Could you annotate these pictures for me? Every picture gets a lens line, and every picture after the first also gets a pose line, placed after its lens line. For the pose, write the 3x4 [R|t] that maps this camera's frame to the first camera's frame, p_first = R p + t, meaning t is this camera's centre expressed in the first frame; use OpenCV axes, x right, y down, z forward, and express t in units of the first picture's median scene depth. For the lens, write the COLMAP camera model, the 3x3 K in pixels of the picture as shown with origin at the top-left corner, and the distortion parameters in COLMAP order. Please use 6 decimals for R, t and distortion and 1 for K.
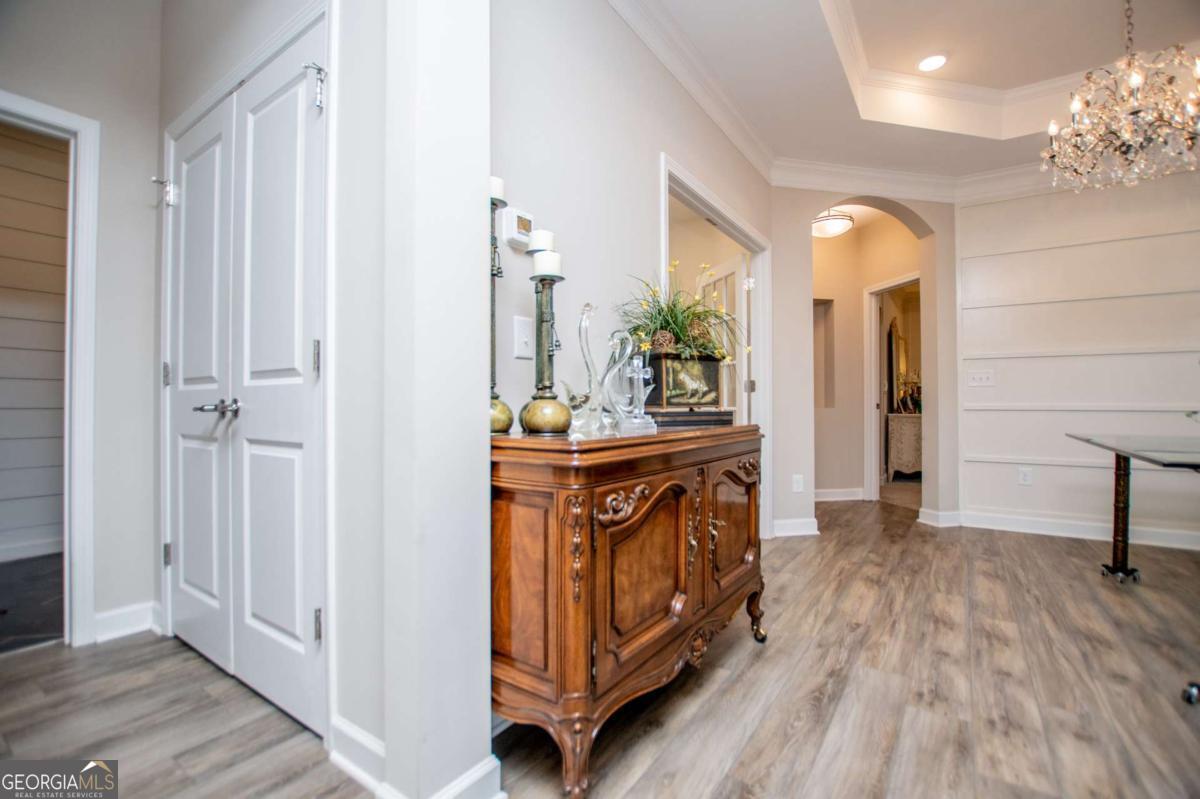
lens RADIAL K [[531.8, 0, 605.9], [0, 531.8, 402.8], [0, 0, 1]] dist [-0.027795, 0.000556]
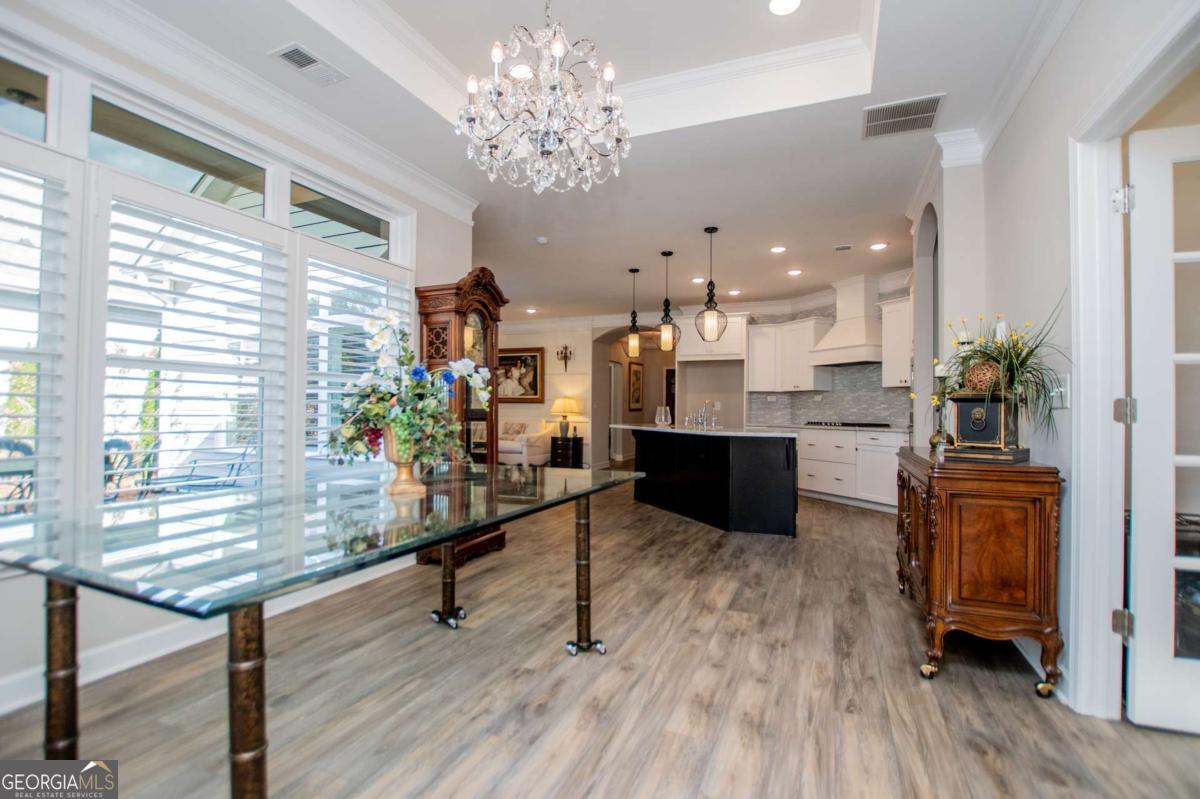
lens RADIAL K [[549.4, 0, 604.8], [0, 549.4, 403.1], [0, 0, 1]] dist [-0.028418, 0.000301]
pose [[-0.979160, -0.010168, -0.202834, 1.128268], [-0.006966, 0.999840, -0.016496, -0.052357], [0.202969, -0.014739, -0.979074, 1.923245]]
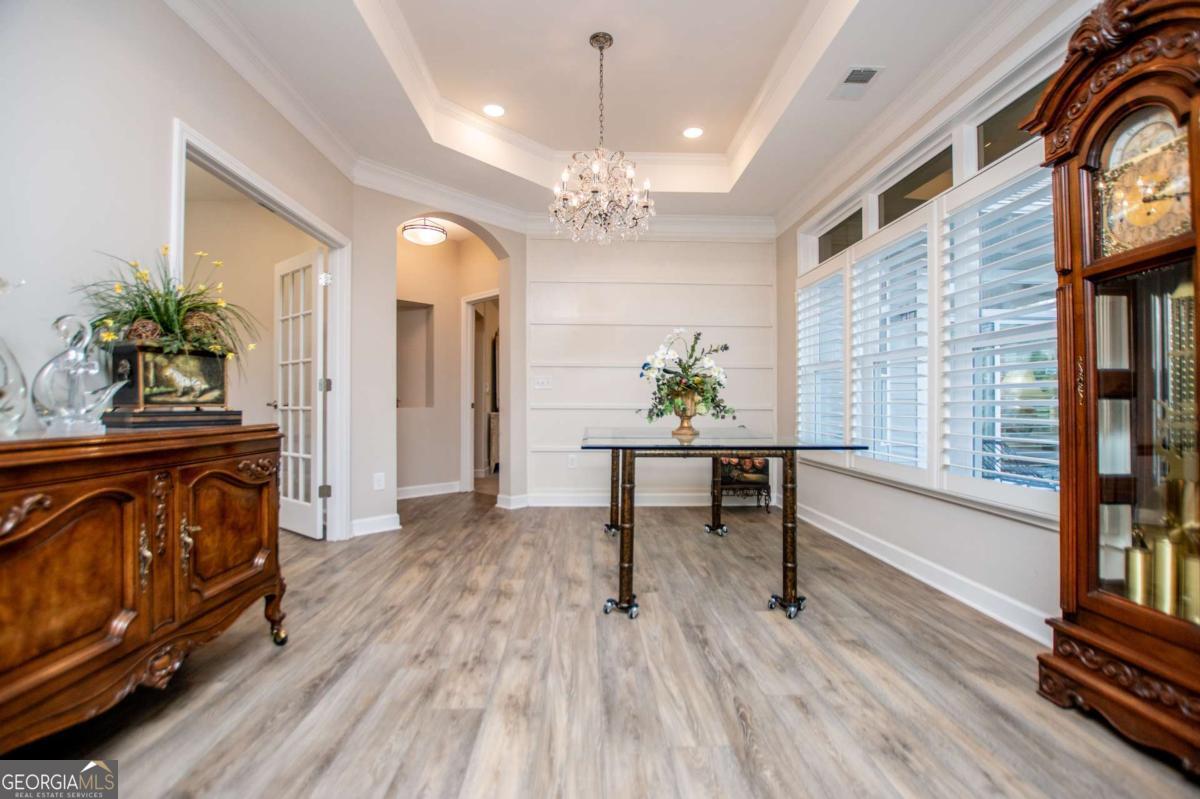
lens RADIAL K [[531.8, 0, 605.9], [0, 531.8, 402.8], [0, 0, 1]] dist [-0.027795, 0.000556]
pose [[0.804352, 0.004122, 0.594139, 0.201969], [-0.004486, 0.999990, -0.000864, -0.000271], [-0.594136, -0.001971, 0.804362, -0.146884]]
